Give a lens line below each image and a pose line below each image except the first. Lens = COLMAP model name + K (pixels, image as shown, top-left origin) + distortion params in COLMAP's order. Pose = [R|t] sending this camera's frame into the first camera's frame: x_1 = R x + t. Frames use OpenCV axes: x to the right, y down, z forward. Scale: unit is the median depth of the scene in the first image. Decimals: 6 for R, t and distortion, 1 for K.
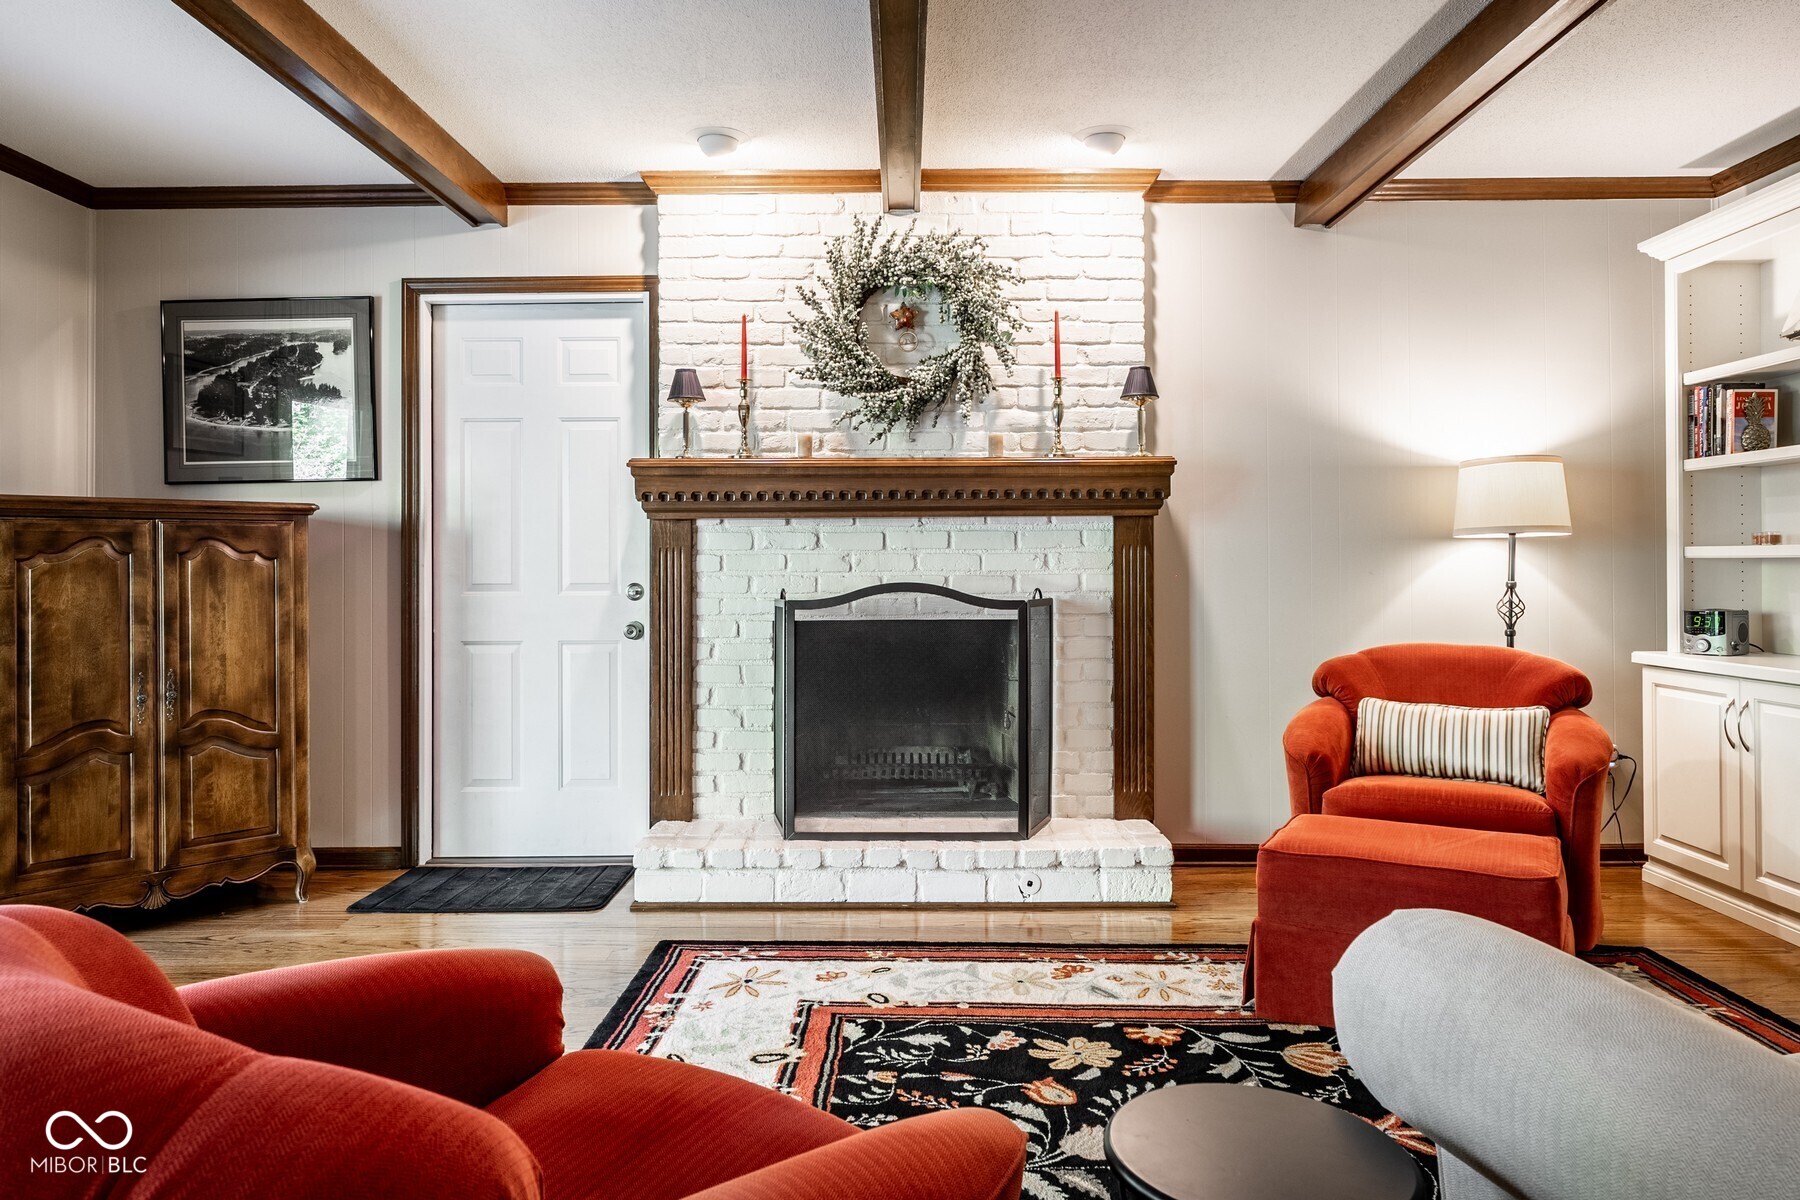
lens RADIAL K [[1146.6, 0, 902.5], [0, 1146.6, 563.3], [0, 0, 1]] dist [0.004735, 0.001315]
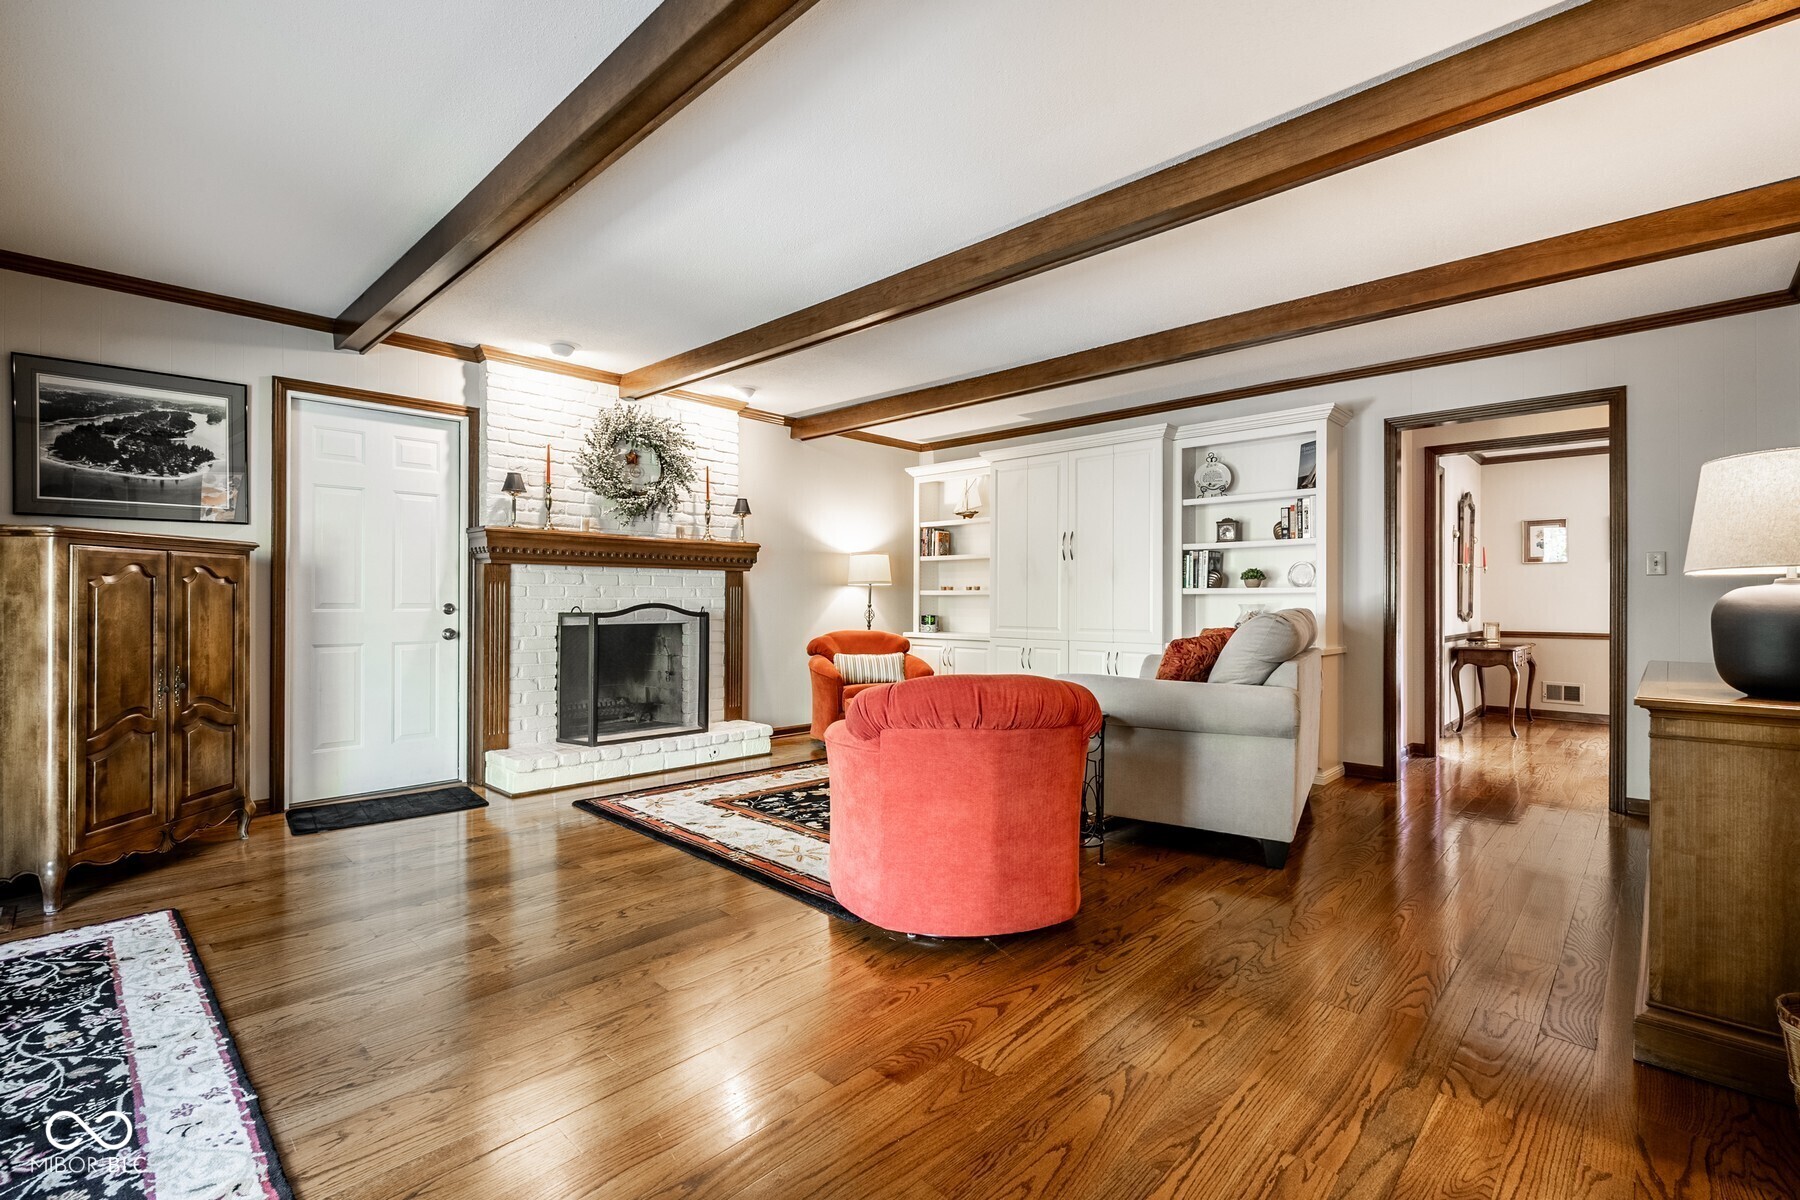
lens RADIAL K [[808.4, 0, 900.1], [0, 808.4, 602.2], [0, 0, 1]] dist [-0.000345, 0.000273]
pose [[0.682895, 0.005429, 0.730496, -0.646662], [-0.009689, 0.999952, 0.001626, 0.008651], [-0.730452, -0.008188, 0.682915, -0.191287]]
